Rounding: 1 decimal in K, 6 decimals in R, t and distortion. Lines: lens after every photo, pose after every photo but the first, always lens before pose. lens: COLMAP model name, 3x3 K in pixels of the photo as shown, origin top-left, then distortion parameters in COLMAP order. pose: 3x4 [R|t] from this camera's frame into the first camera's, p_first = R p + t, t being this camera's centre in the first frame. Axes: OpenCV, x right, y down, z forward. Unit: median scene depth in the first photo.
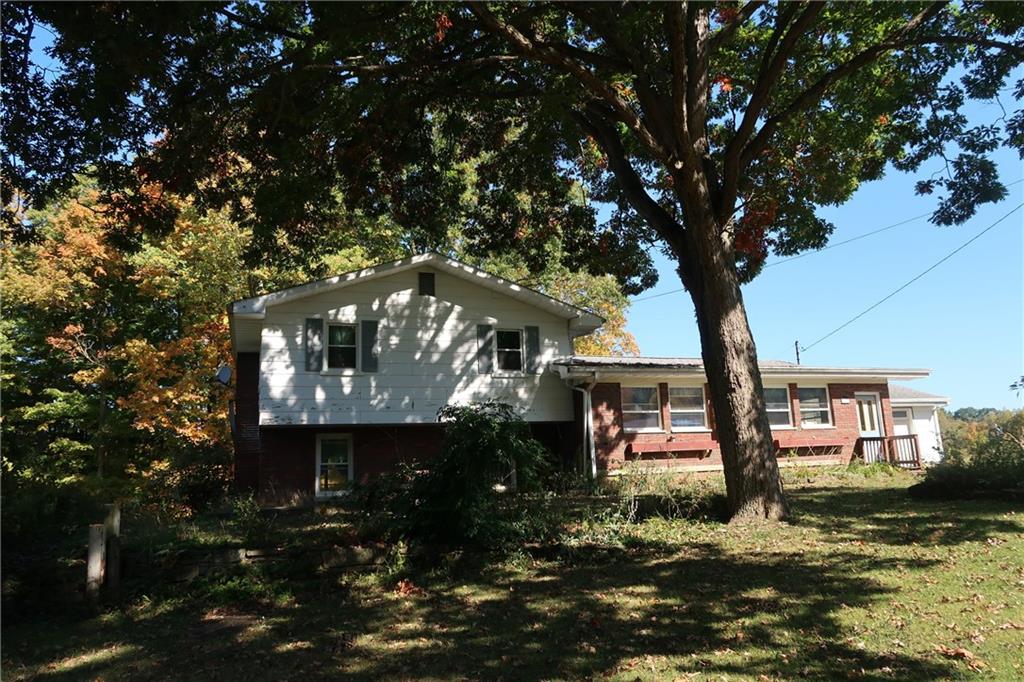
lens RADIAL K [[708.7, 0, 512.0], [0, 708.7, 341.0], [0, 0, 1]] dist [-0.008123, 0.001073]
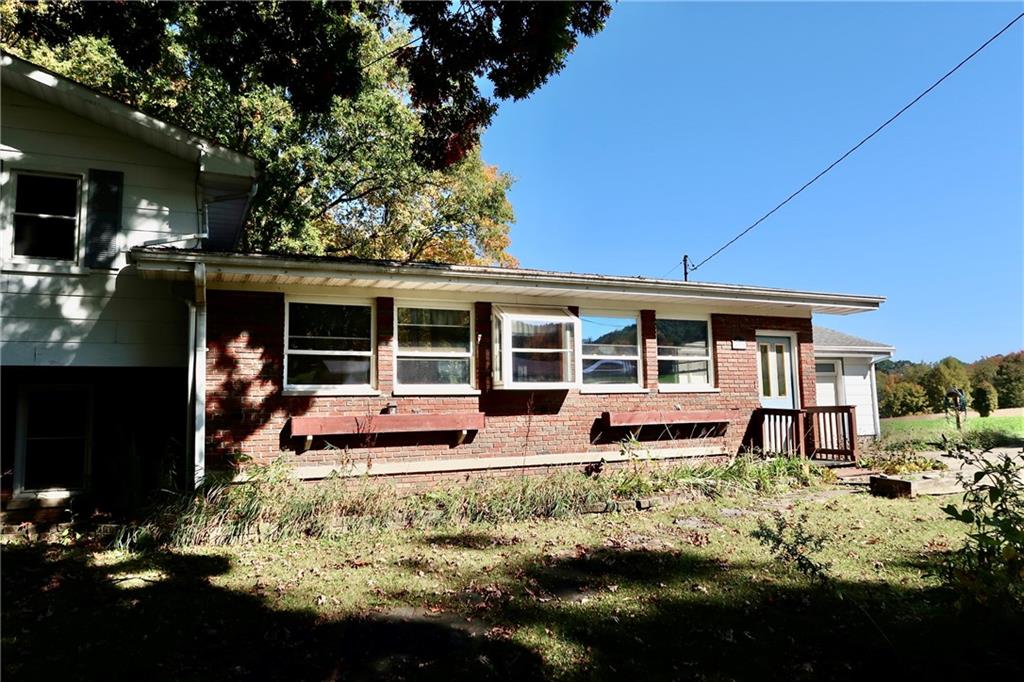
lens RADIAL K [[708.7, 0, 512.0], [0, 708.7, 341.0], [0, 0, 1]] dist [-0.008123, 0.001073]
pose [[0.995918, 0.028052, 0.085794, 0.256676], [-0.035101, 0.996031, 0.081790, 0.044205], [-0.083160, -0.084468, 0.992950, 0.478166]]
